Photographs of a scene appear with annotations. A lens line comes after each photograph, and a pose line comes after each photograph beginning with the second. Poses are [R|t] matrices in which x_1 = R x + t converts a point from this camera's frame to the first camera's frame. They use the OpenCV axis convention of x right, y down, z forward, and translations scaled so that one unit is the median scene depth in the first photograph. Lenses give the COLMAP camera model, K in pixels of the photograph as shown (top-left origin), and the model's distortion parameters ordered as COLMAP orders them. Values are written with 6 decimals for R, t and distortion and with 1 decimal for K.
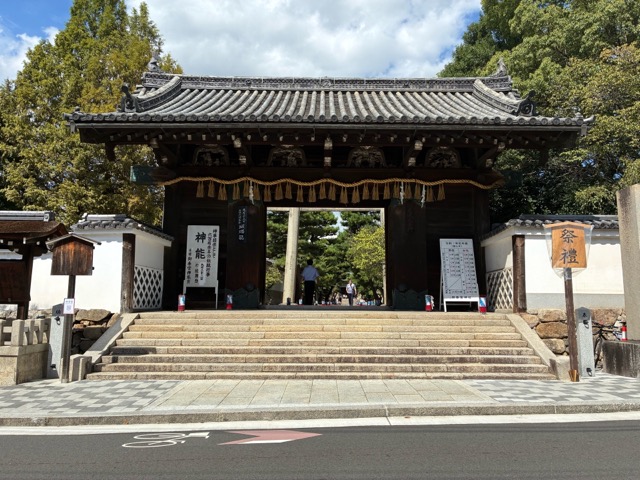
lens RADIAL K [[493.3, 0, 320.0], [0, 493.3, 234.8], [0, 0, 1]] dist [0.054020, -0.061543]
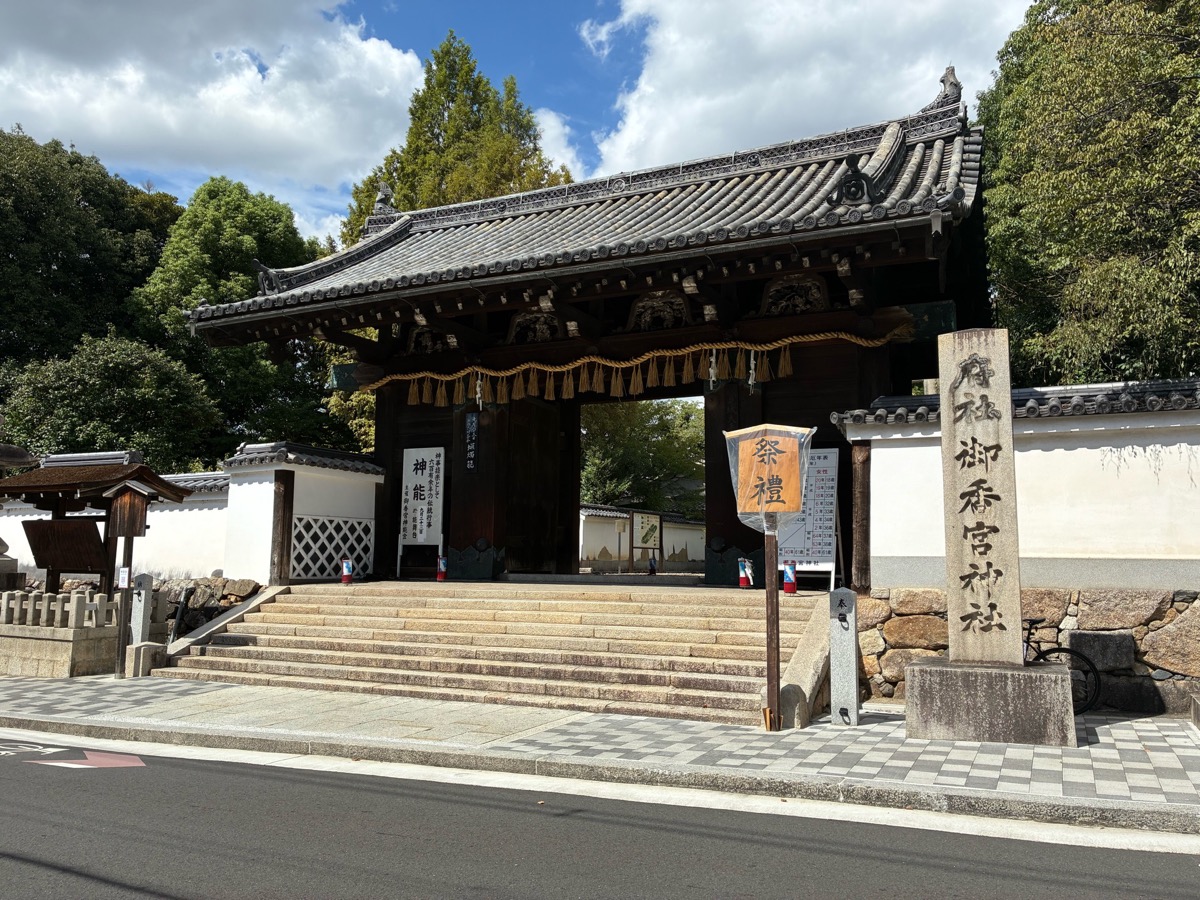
lens RADIAL K [[918.4, 0, 603.1], [0, 918.4, 441.1], [0, 0, 1]] dist [0.043667, -0.048943]
pose [[0.897545, -0.054825, -0.437501, 0.513613], [0.059059, 0.998247, -0.003933, -0.009840], [0.436949, -0.022308, 0.899210, 0.039297]]
